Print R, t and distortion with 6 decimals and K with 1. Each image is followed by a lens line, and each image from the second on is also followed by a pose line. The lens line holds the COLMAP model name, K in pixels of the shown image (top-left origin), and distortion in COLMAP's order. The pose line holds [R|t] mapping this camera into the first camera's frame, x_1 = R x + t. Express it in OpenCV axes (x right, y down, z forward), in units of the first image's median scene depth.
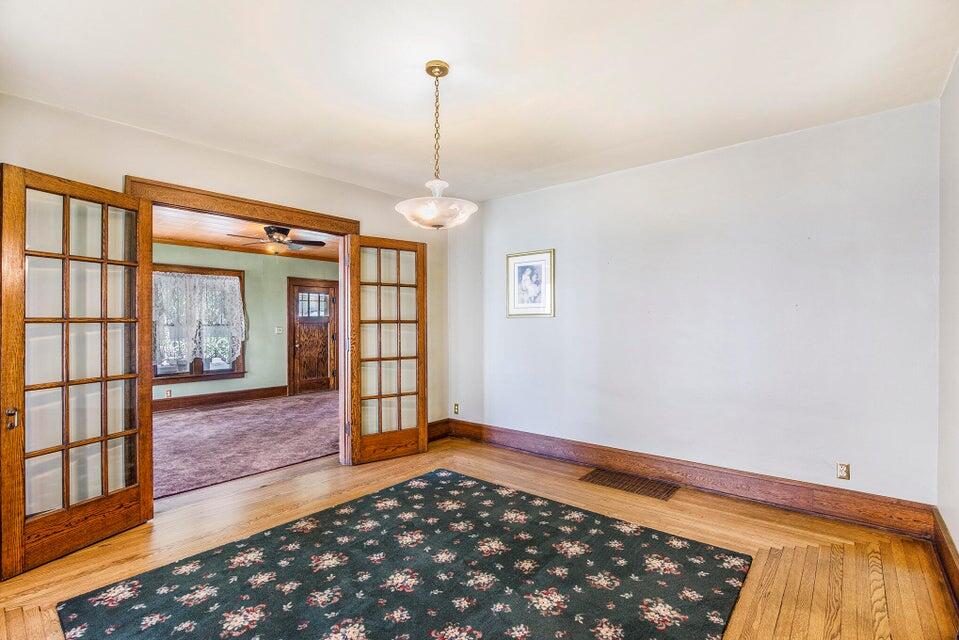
lens RADIAL K [[442.3, 0, 481.6], [0, 442.3, 322.8], [0, 0, 1]] dist [-0.013422, 0.001403]
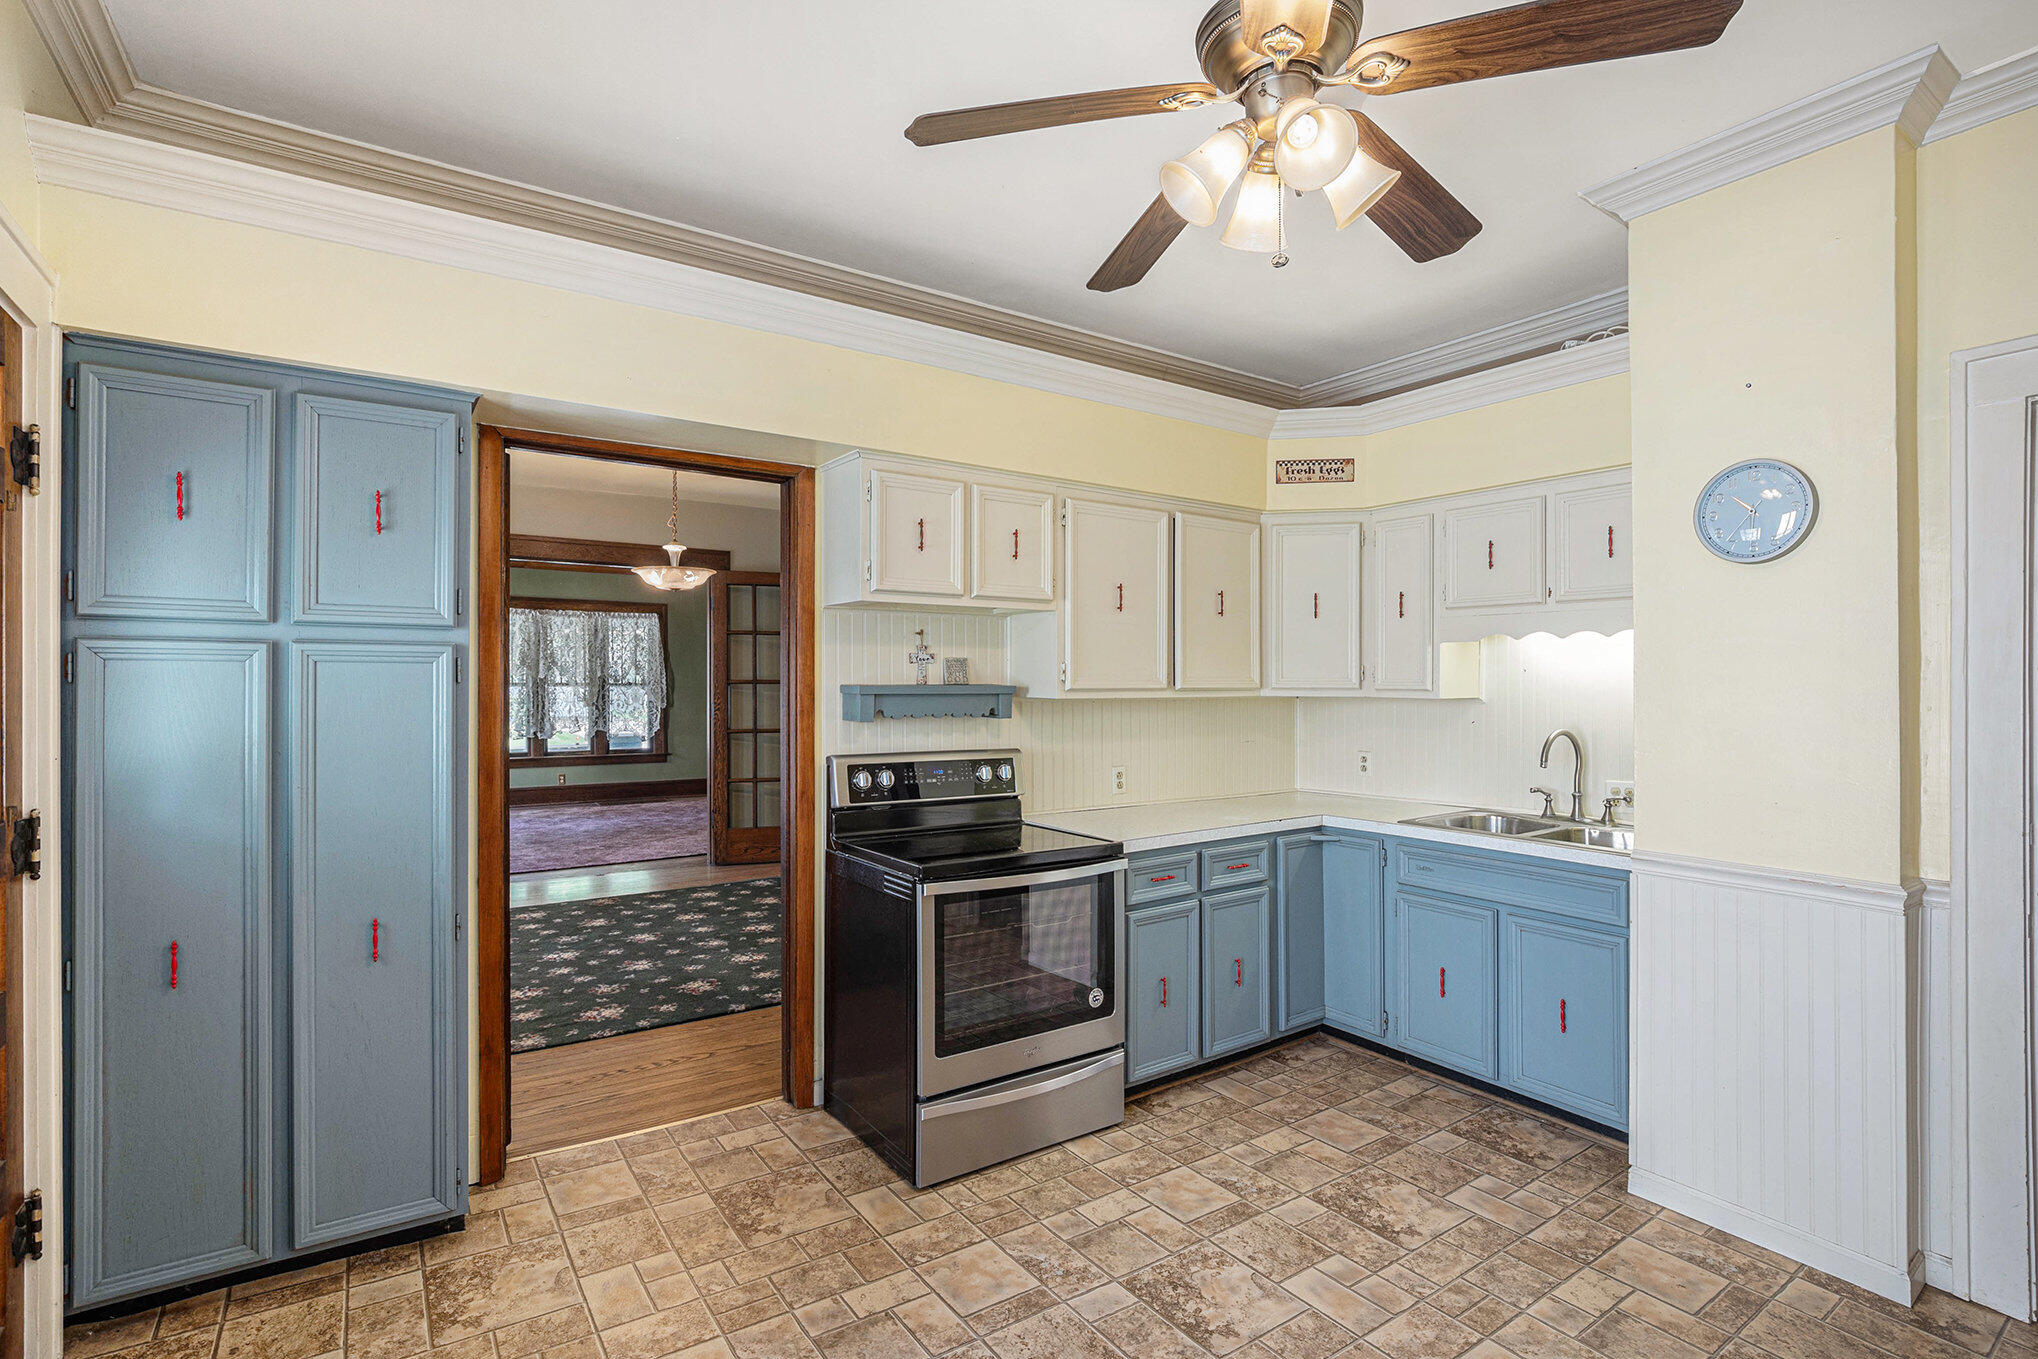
lens RADIAL K [[939.9, 0, 998.9], [0, 939.9, 683.4], [0, 0, 1]] dist [-0.013422, 0.001403]
pose [[0.962504, 0.005391, -0.271213, 0.619111], [-0.004466, 0.999982, 0.004028, -0.008501], [0.271230, -0.002666, 0.962511, -0.448138]]
